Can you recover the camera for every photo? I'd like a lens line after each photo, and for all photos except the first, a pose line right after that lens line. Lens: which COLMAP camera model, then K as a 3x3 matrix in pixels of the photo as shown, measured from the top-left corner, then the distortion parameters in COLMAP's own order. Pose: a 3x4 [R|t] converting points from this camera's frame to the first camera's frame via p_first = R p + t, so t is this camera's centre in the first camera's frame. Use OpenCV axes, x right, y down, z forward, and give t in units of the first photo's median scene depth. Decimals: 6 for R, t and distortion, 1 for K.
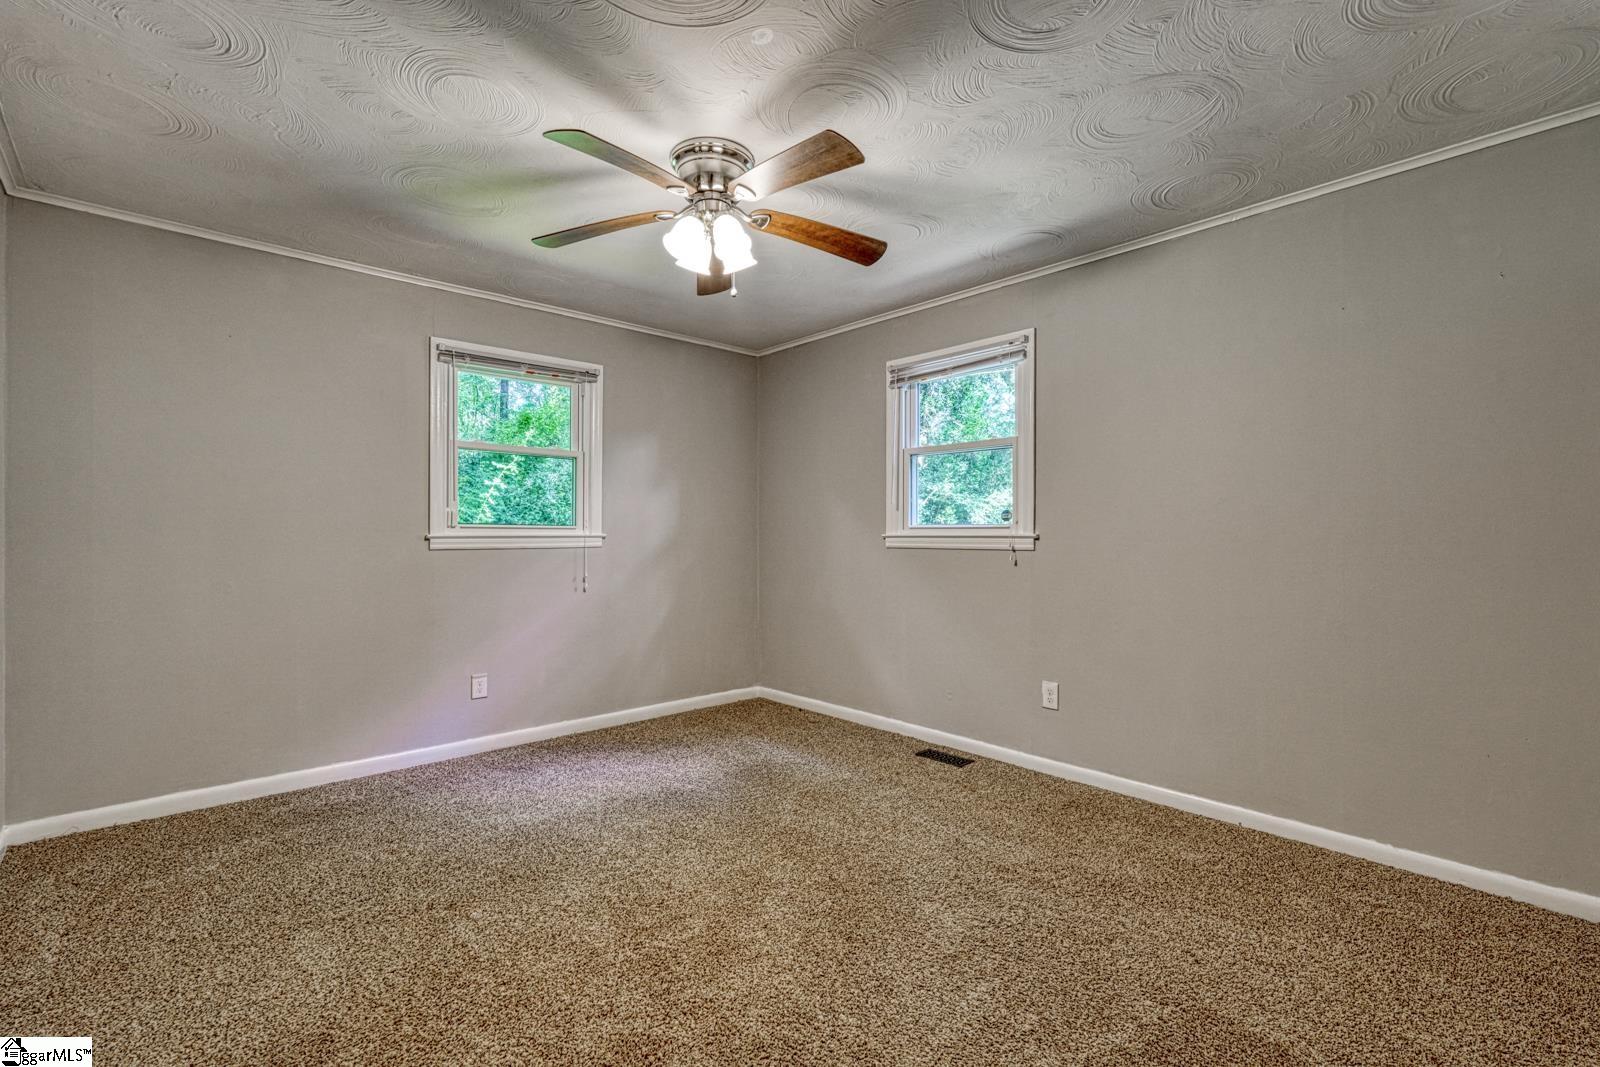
lens RADIAL K [[705.7, 0, 801.1], [0, 705.7, 520.3], [0, 0, 1]] dist [0.003776, 0.001143]
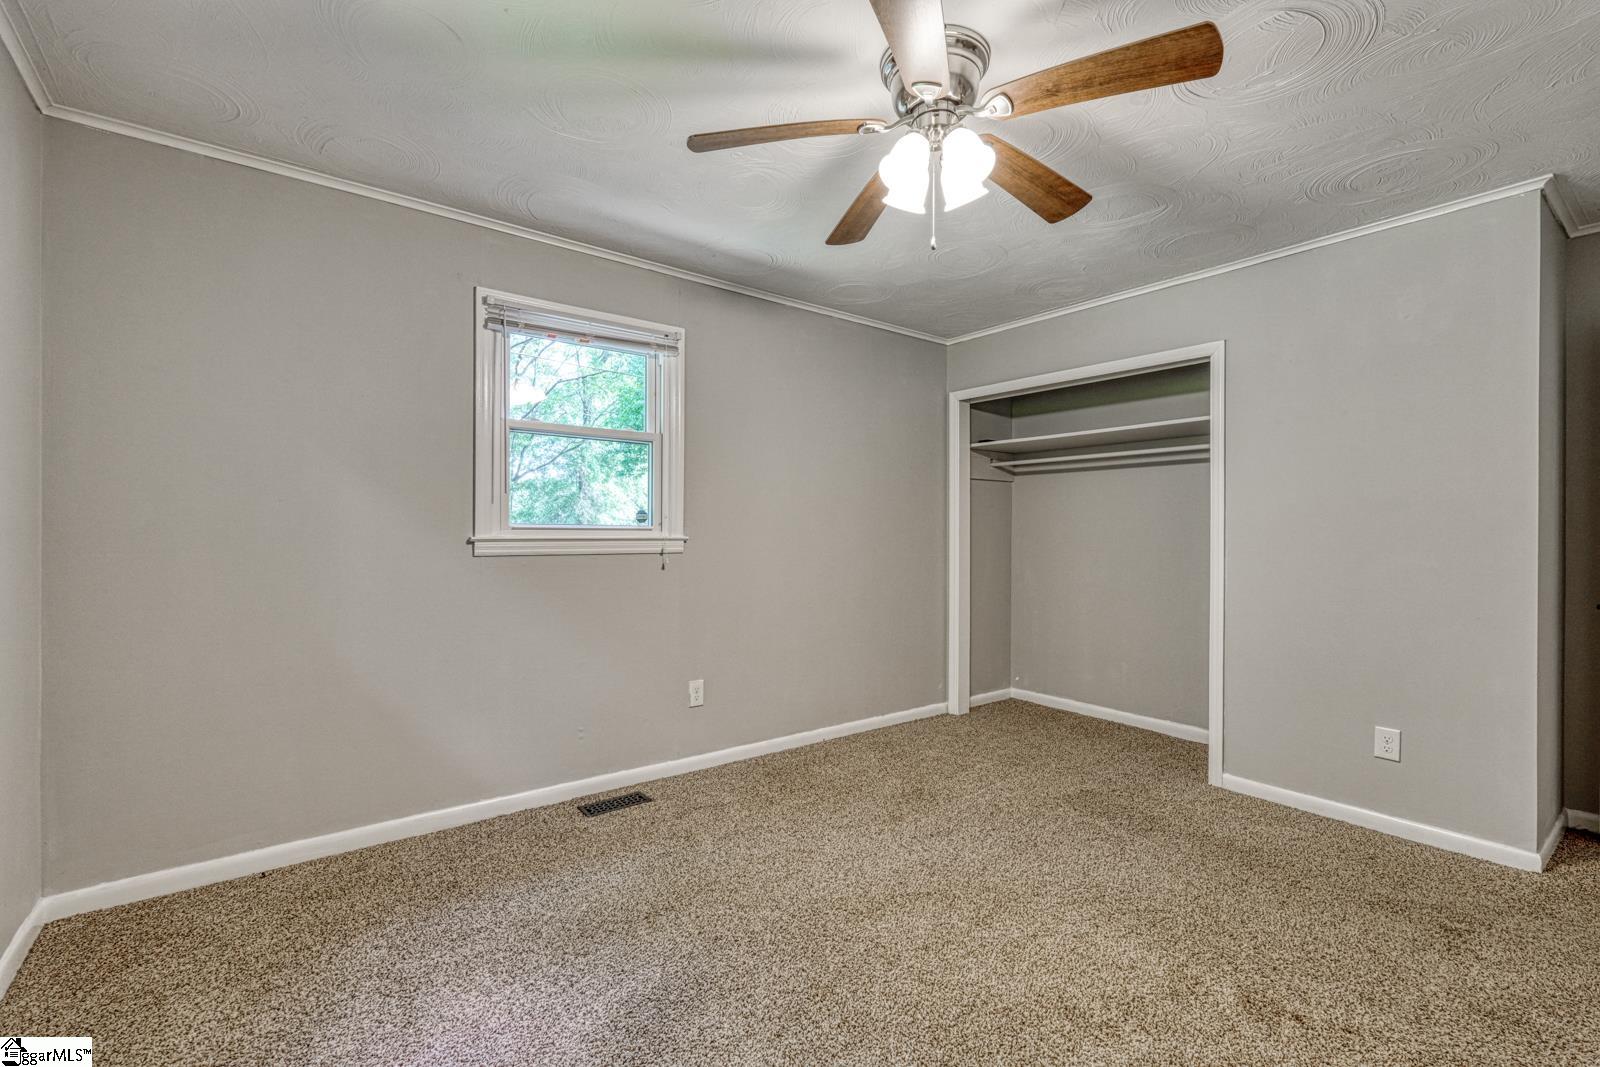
lens RADIAL K [[705.7, 0, 796.0], [0, 705.7, 529.9], [0, 0, 1]] dist [0.003776, 0.001143]
pose [[0.086246, 0.007916, 0.996242, -0.632127], [-0.016957, 0.999835, -0.006477, 0.013898], [-0.996130, -0.016335, 0.086366, 0.739338]]
